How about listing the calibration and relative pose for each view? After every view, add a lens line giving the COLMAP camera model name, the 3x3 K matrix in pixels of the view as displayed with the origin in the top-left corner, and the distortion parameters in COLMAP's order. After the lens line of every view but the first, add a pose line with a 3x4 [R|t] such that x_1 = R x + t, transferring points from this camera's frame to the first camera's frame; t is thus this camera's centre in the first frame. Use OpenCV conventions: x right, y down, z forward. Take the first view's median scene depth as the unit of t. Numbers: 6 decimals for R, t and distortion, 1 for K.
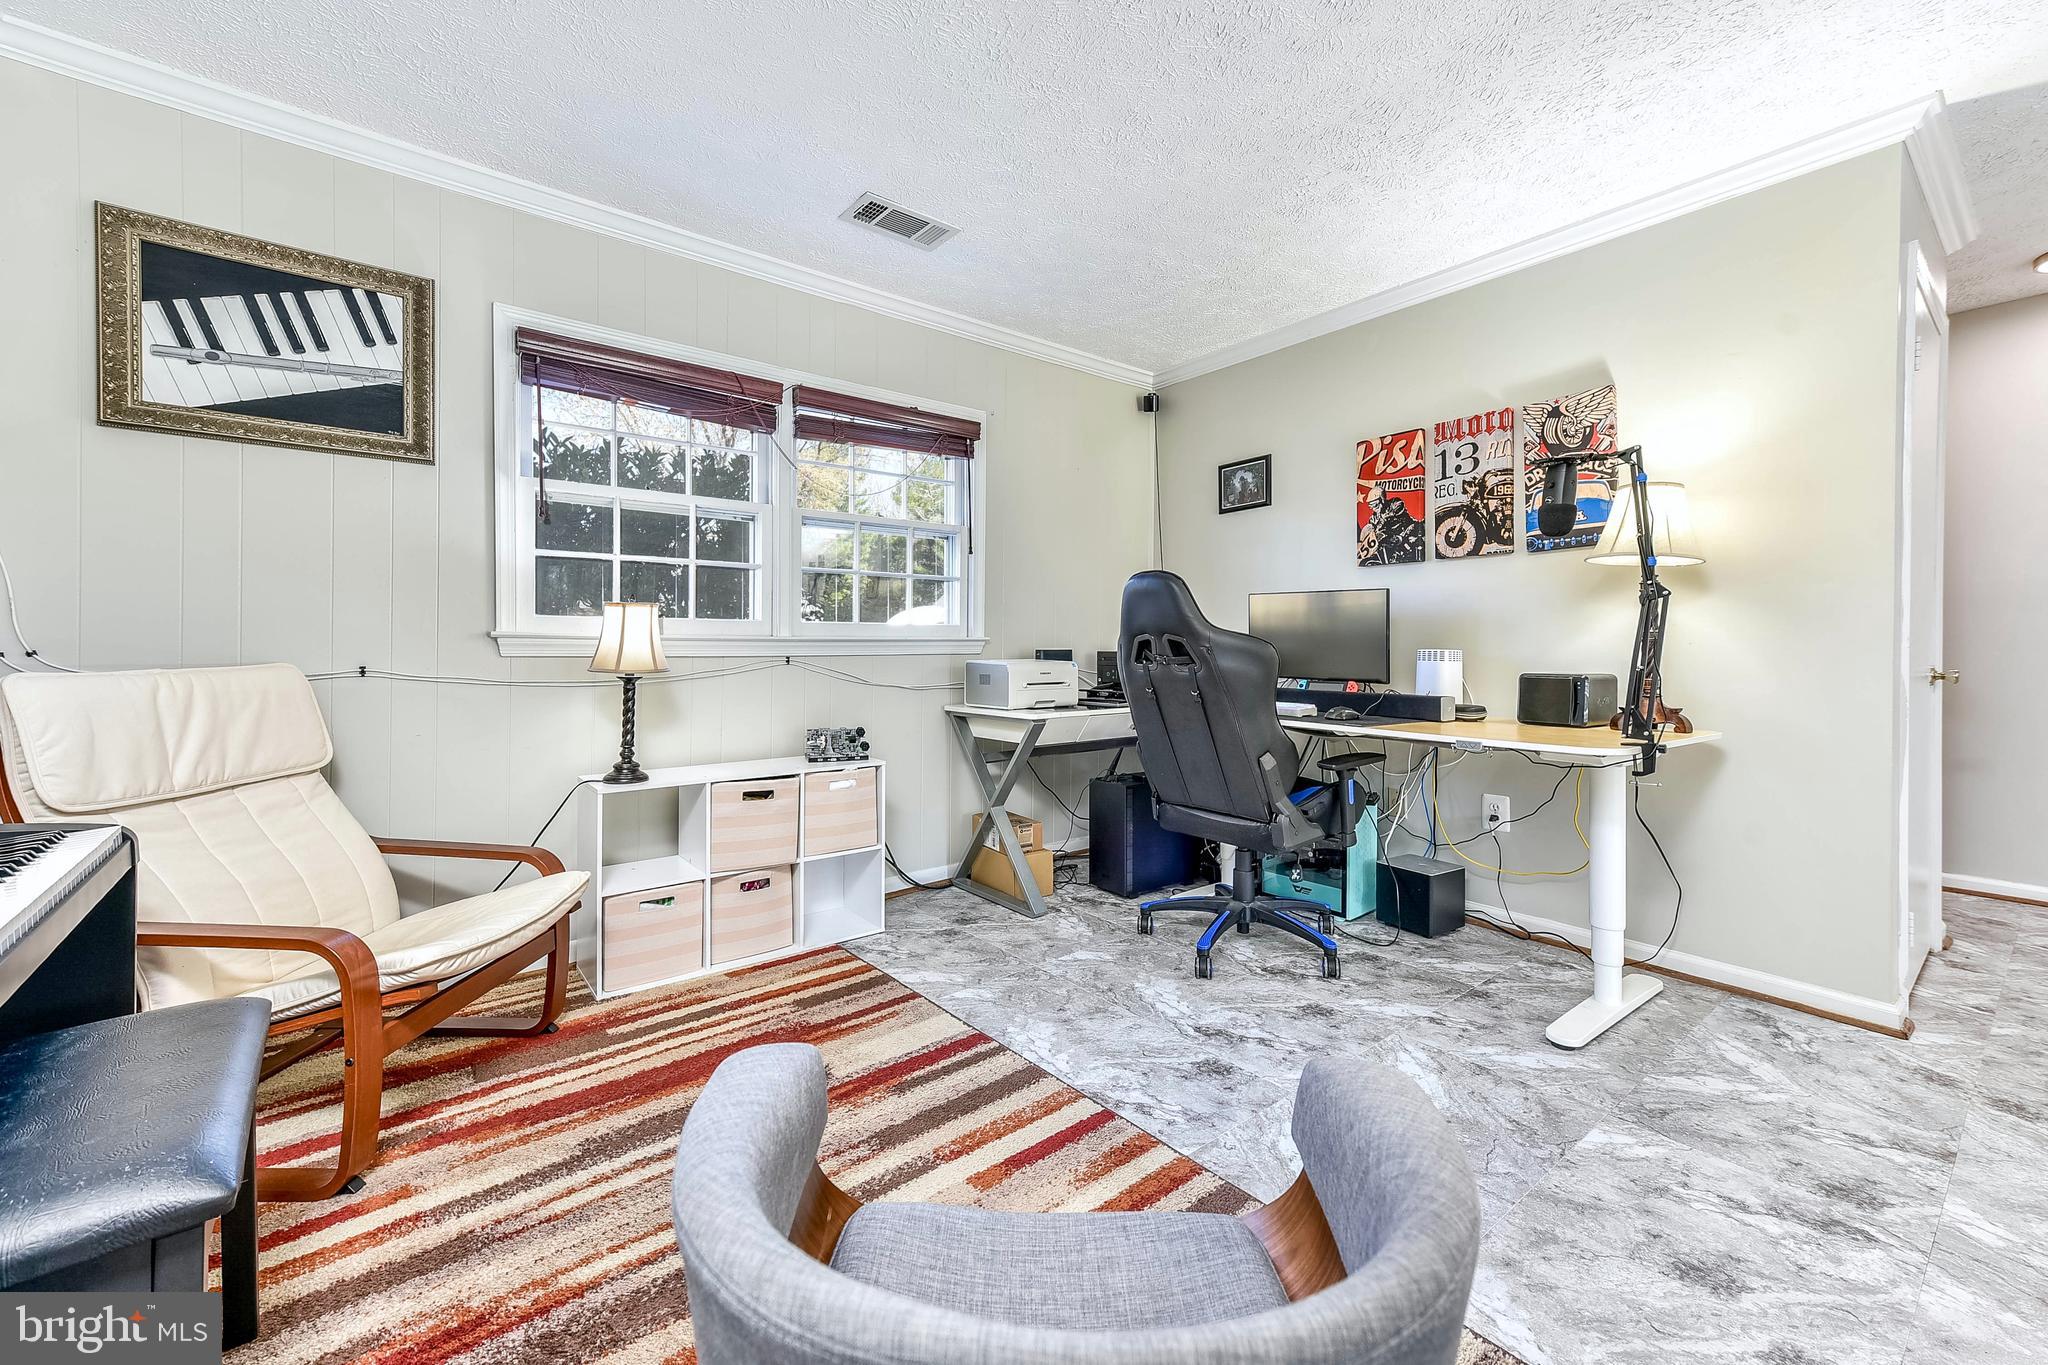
lens RADIAL K [[825.0, 0, 1041.8], [0, 825.0, 642.8], [0, 0, 1]] dist [0.010417, 0.001419]
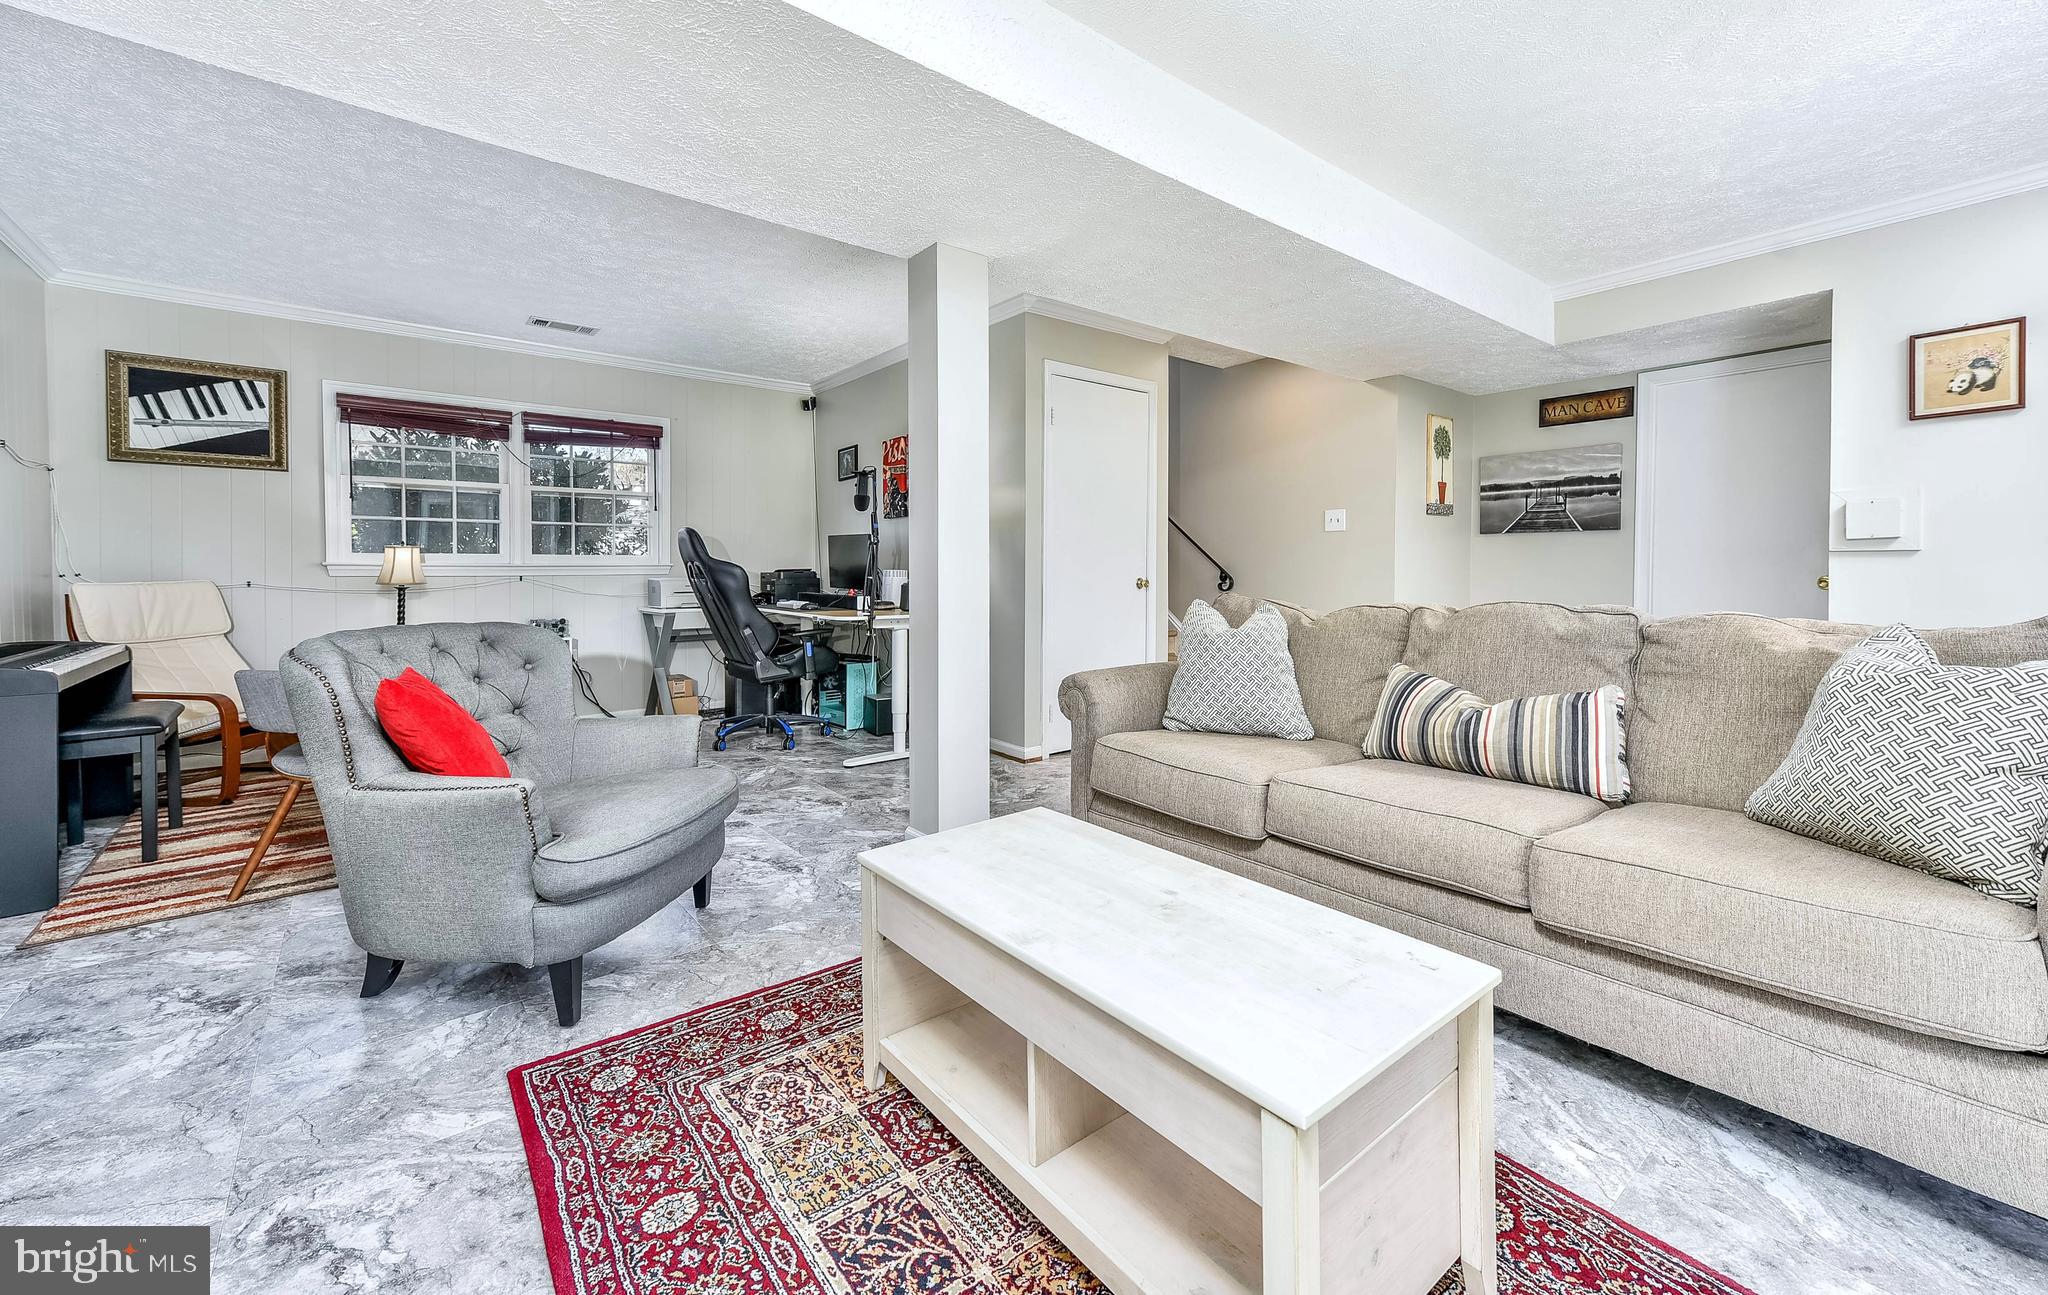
lens RADIAL K [[842.5, 0, 1052.8], [0, 842.5, 576.3], [0, 0, 1]] dist [0.003693, 0.000549]
pose [[0.999986, -0.004843, 0.002276, 0.985801], [0.004813, 0.999904, 0.012986, 0.000323], [-0.002339, -0.012974, 0.999913, -0.904323]]
